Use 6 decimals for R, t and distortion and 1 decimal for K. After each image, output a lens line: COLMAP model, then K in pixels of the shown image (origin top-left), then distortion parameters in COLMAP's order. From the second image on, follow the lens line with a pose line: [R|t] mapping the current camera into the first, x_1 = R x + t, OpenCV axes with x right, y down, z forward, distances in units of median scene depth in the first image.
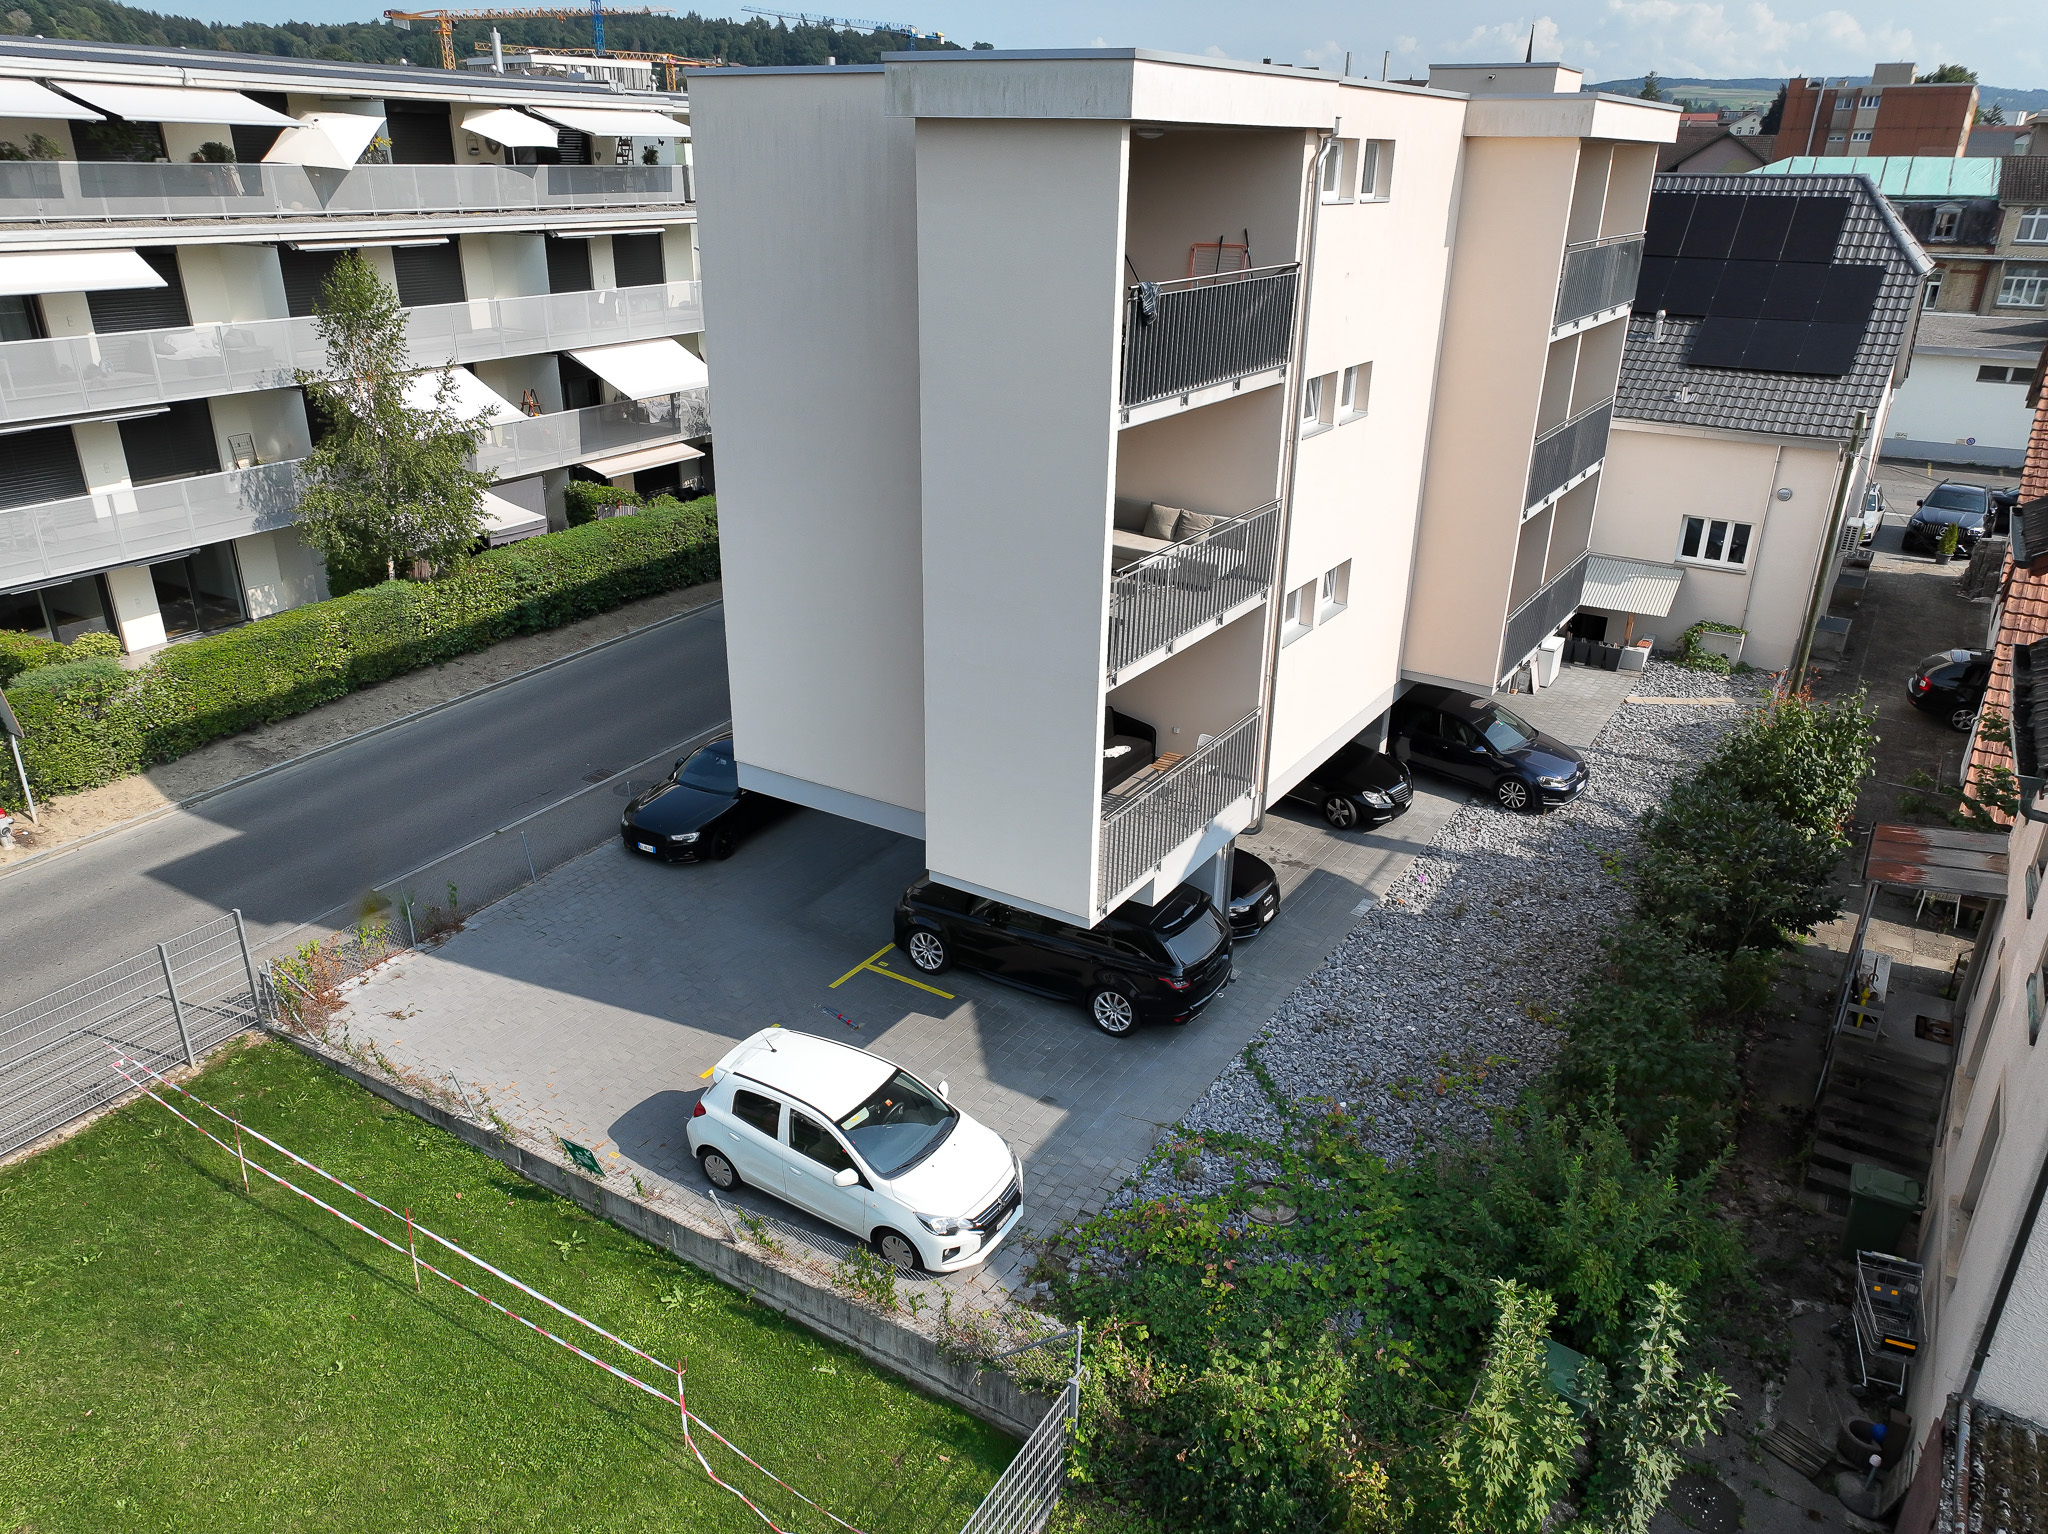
lens RADIAL K [[1438.0, 0, 1033.7], [0, 1438.0, 775.0], [0, 0, 1]] dist [-0.000020, 0.017167]
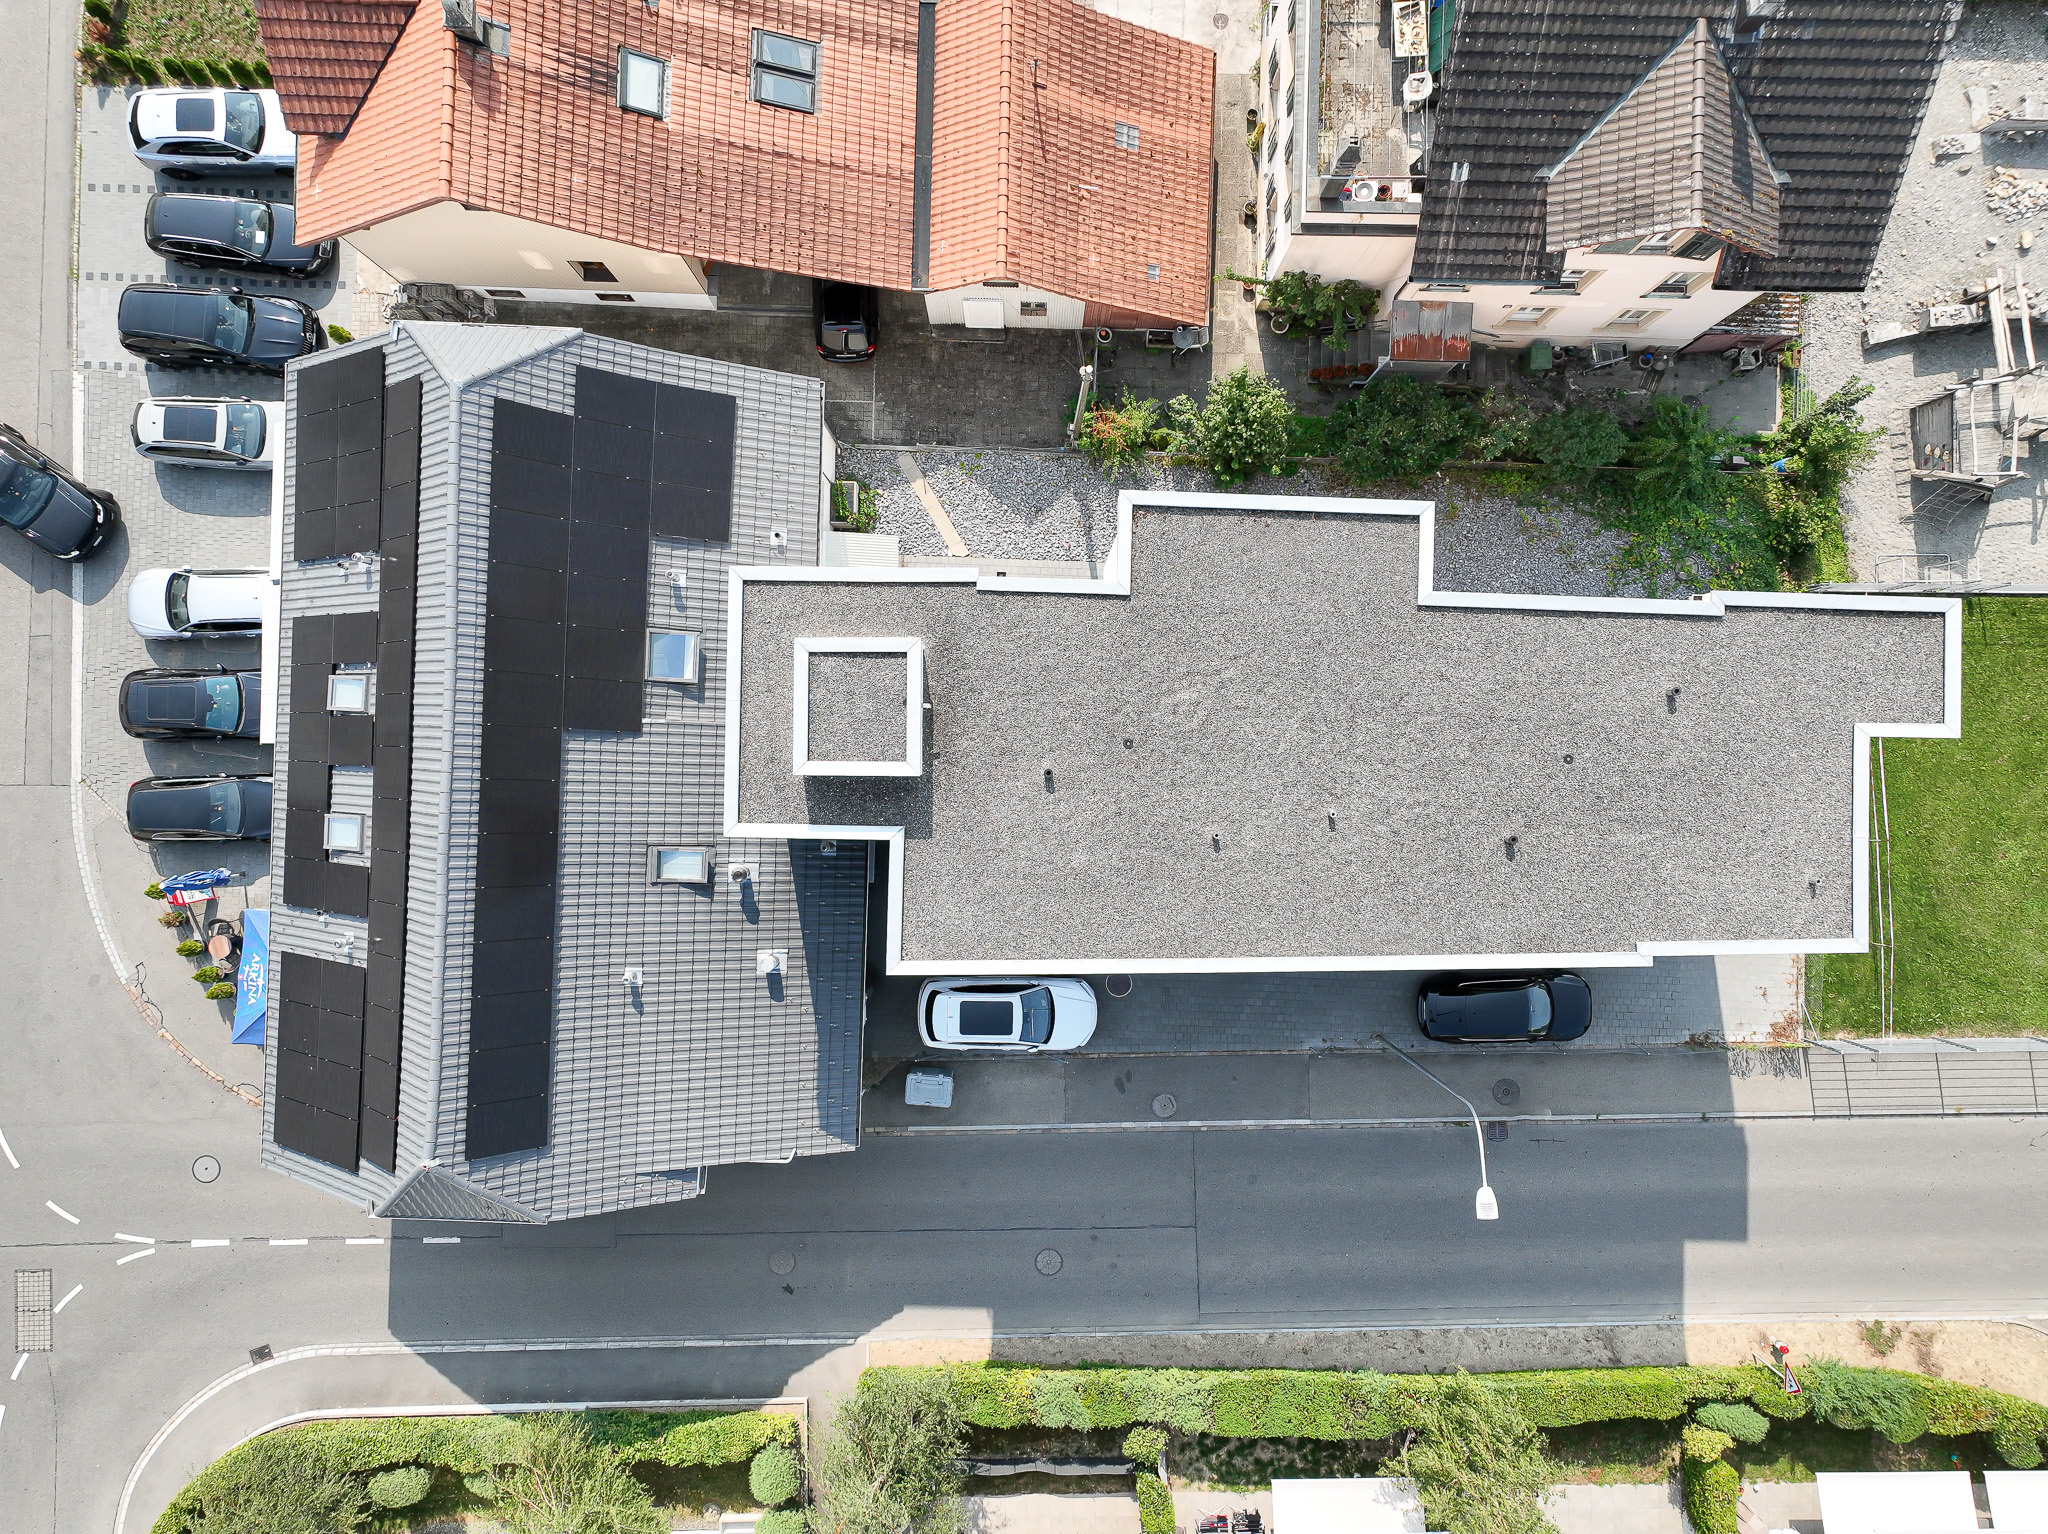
lens RADIAL K [[1438.0, 0, 1024.1], [0, 1438.0, 773.8], [0, 0, 1]] dist [-0.000020, 0.017167]
pose [[-0.509825, -0.860152, -0.014697, 0.368224], [0.330143, -0.211400, 0.919954, -1.881020], [-0.794408, 0.464164, 0.391751, 0.850309]]
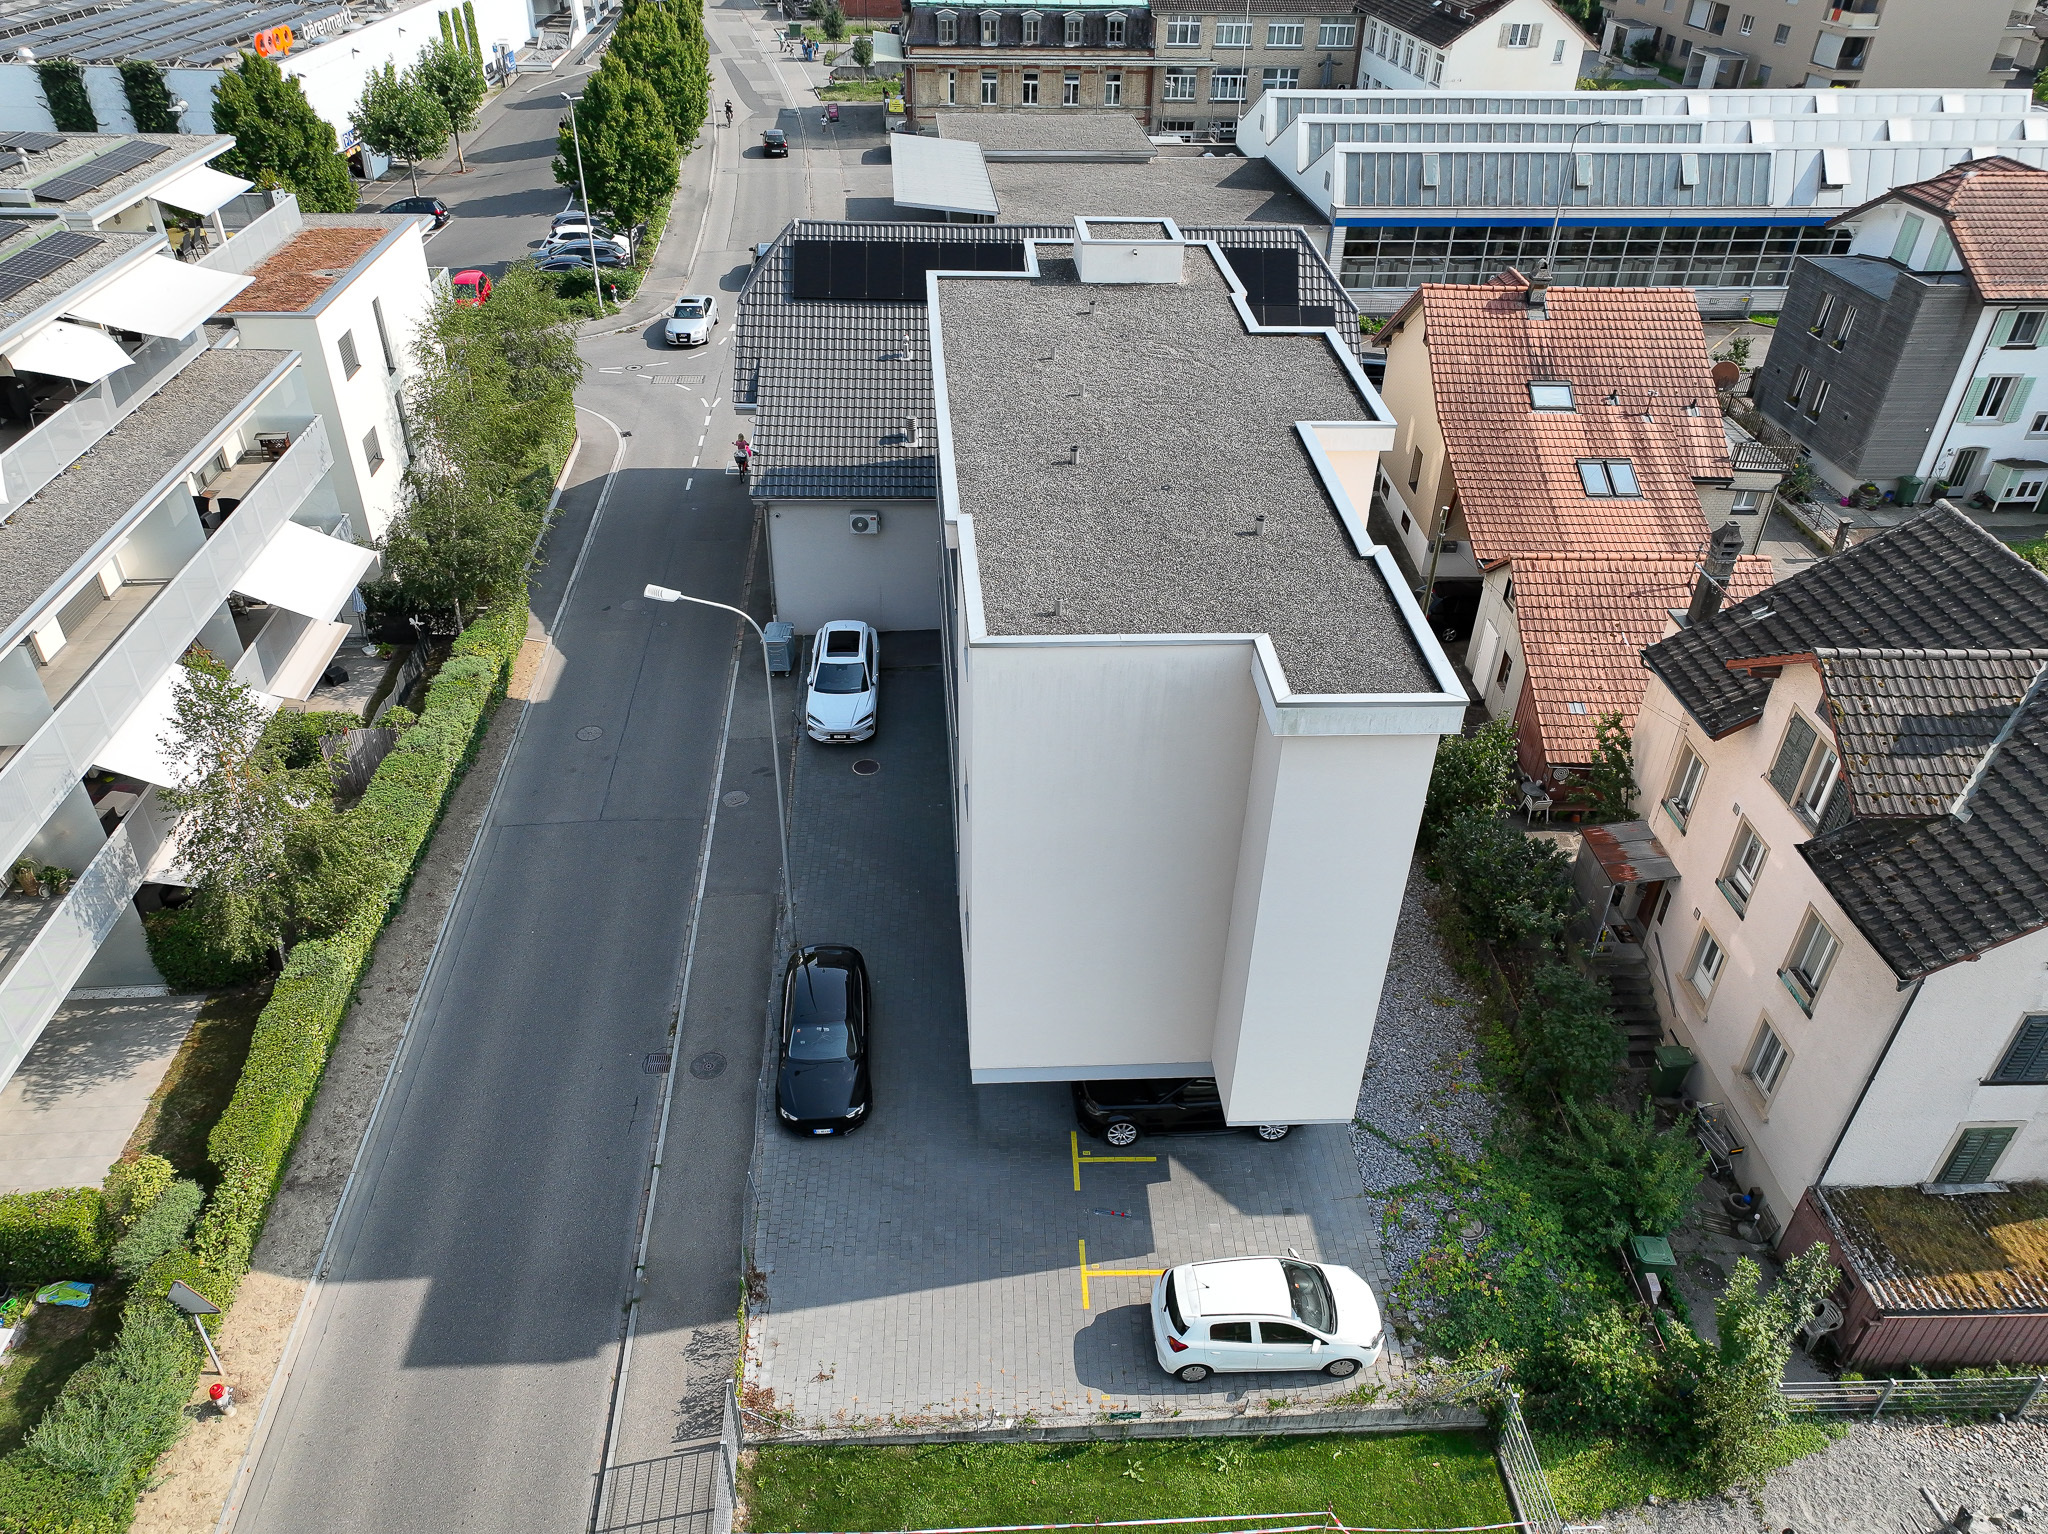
lens RADIAL K [[1438.0, 0, 1032.9], [0, 1438.0, 775.5], [0, 0, 1]] dist [-0.000020, 0.017167]
pose [[0.822586, -0.318148, 0.471312, -0.675587], [0.210553, 0.940337, 0.267272, -0.577198], [-0.528223, -0.120618, 0.840495, -0.061993]]
